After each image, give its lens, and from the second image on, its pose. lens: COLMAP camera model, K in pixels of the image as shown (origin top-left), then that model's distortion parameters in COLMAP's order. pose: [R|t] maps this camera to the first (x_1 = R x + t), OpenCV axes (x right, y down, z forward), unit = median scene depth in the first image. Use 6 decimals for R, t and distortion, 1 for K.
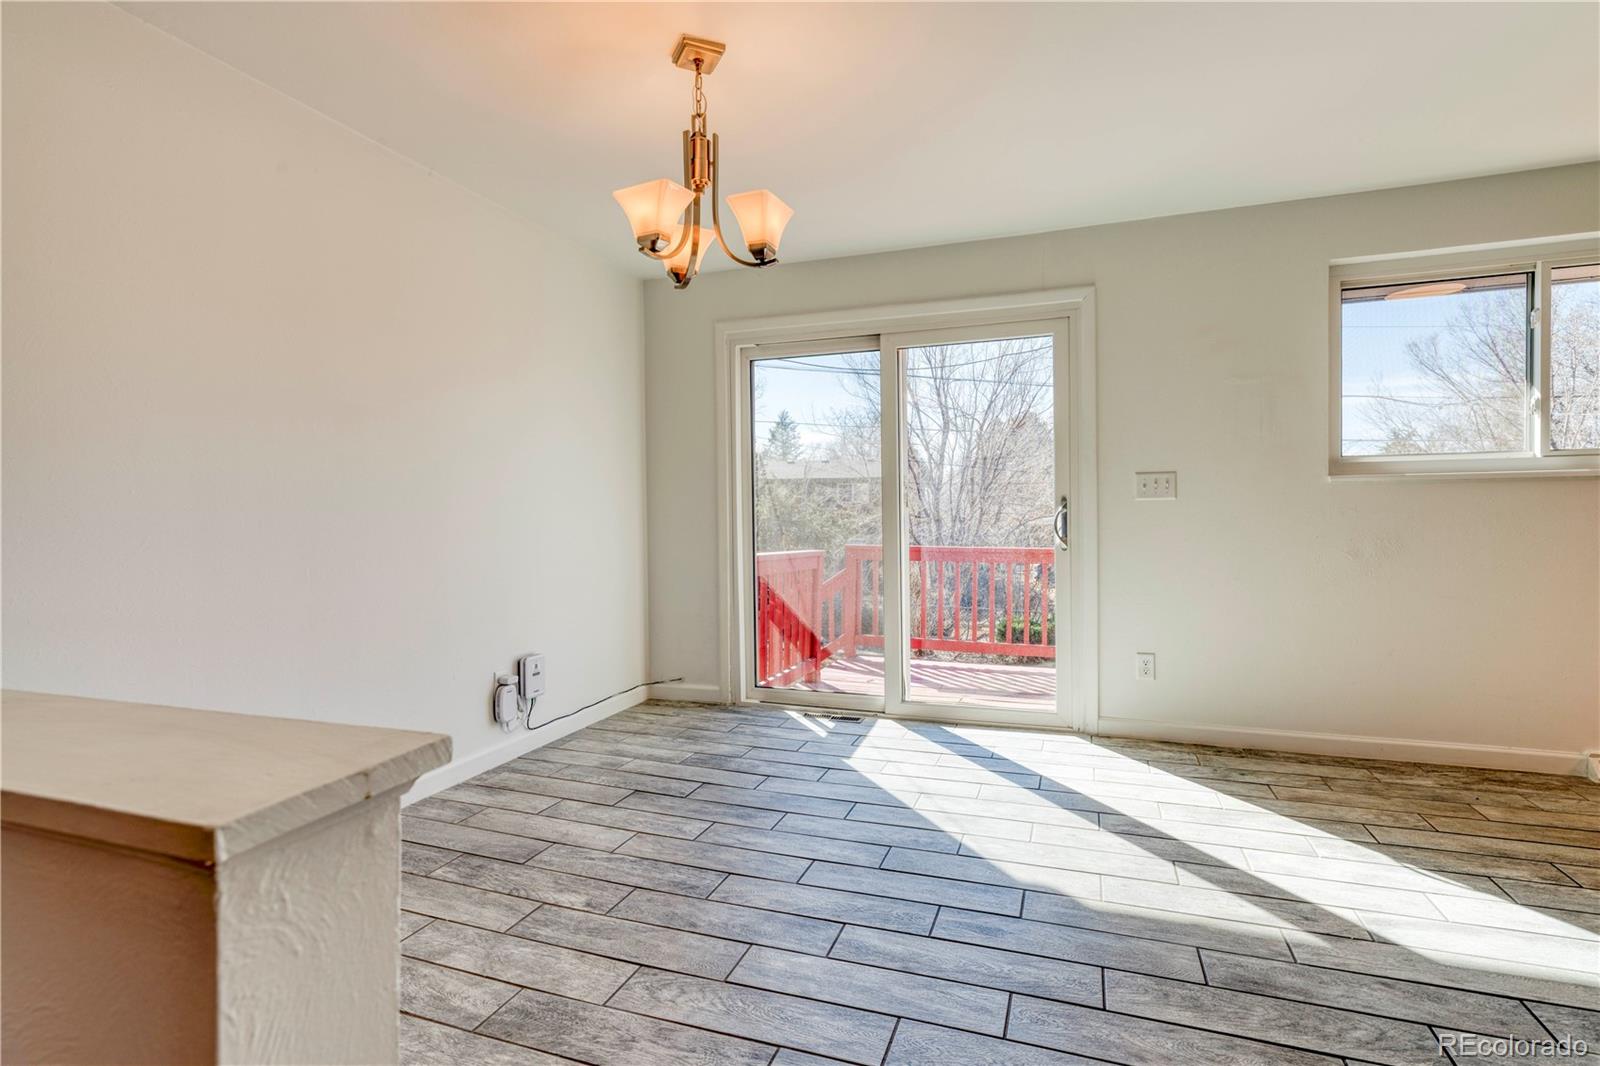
lens RADIAL K [[775.8, 0, 807.7], [0, 775.8, 515.5], [0, 0, 1]] dist [-0.000563, 0.000388]
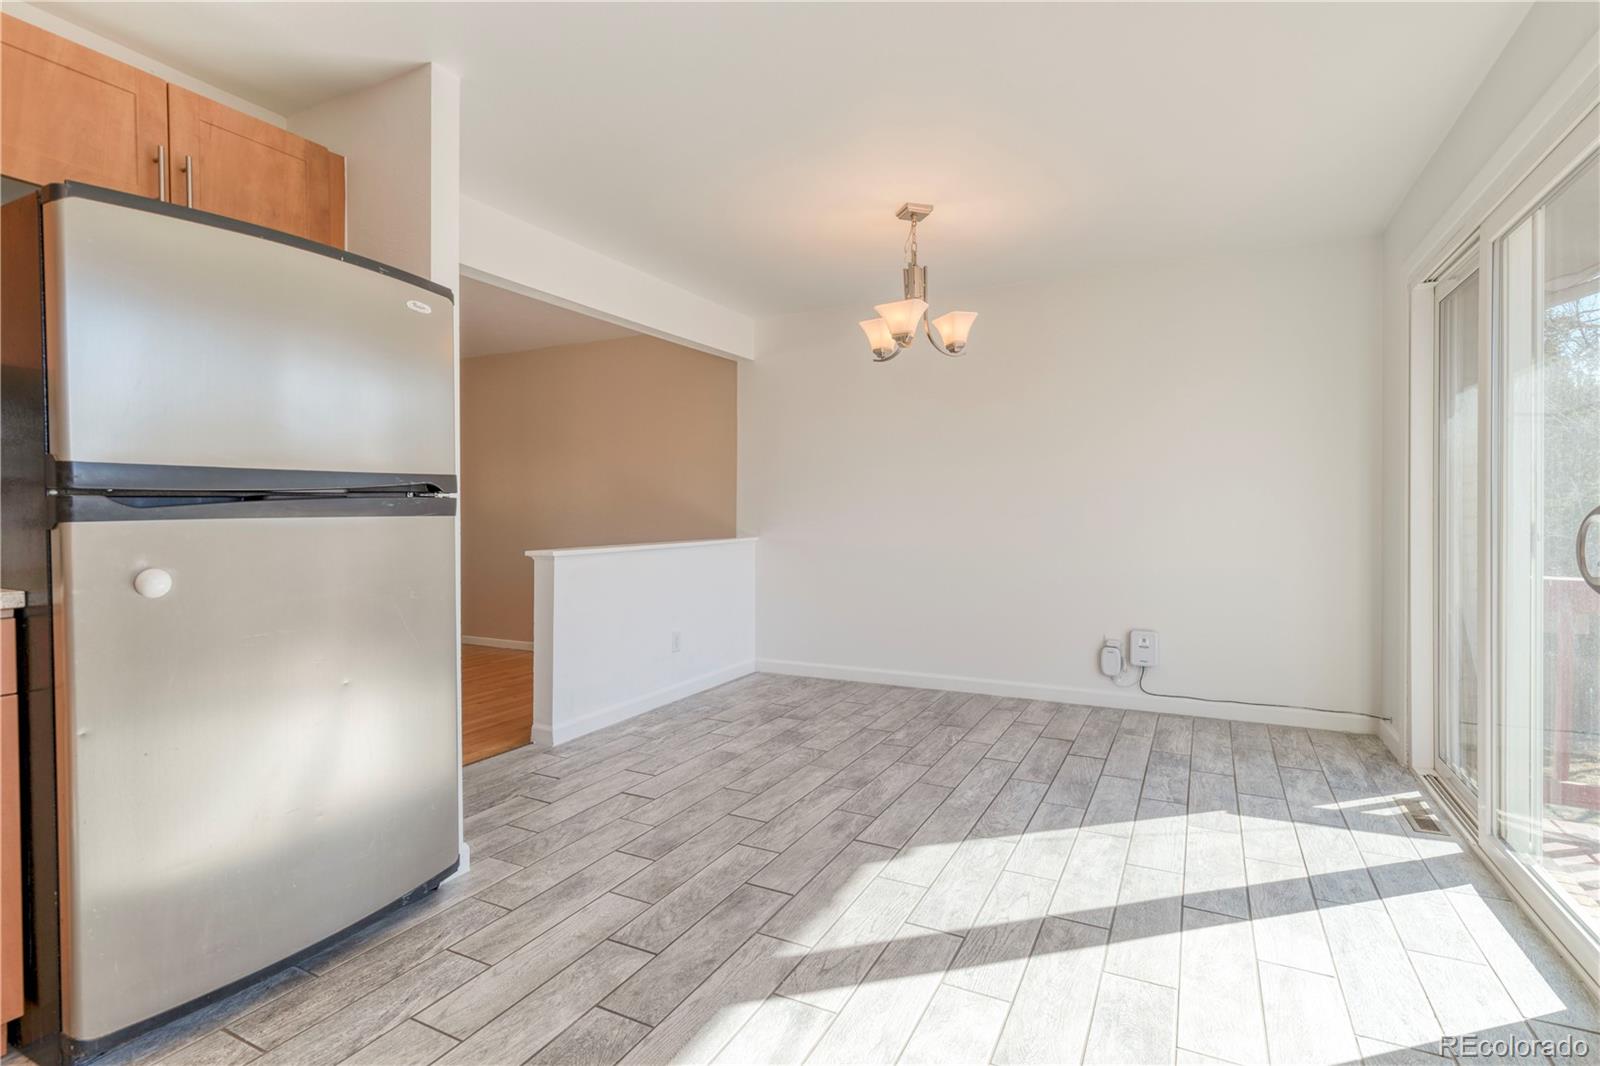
lens RADIAL K [[775.8, 0, 807.7], [0, 775.8, 515.5], [0, 0, 1]] dist [-0.000563, 0.000388]
pose [[-0.131223, 0.013270, -0.991264, 1.162196], [-0.000195, 0.999910, 0.013412, -0.018906], [0.991353, 0.001953, -0.131208, 0.828892]]
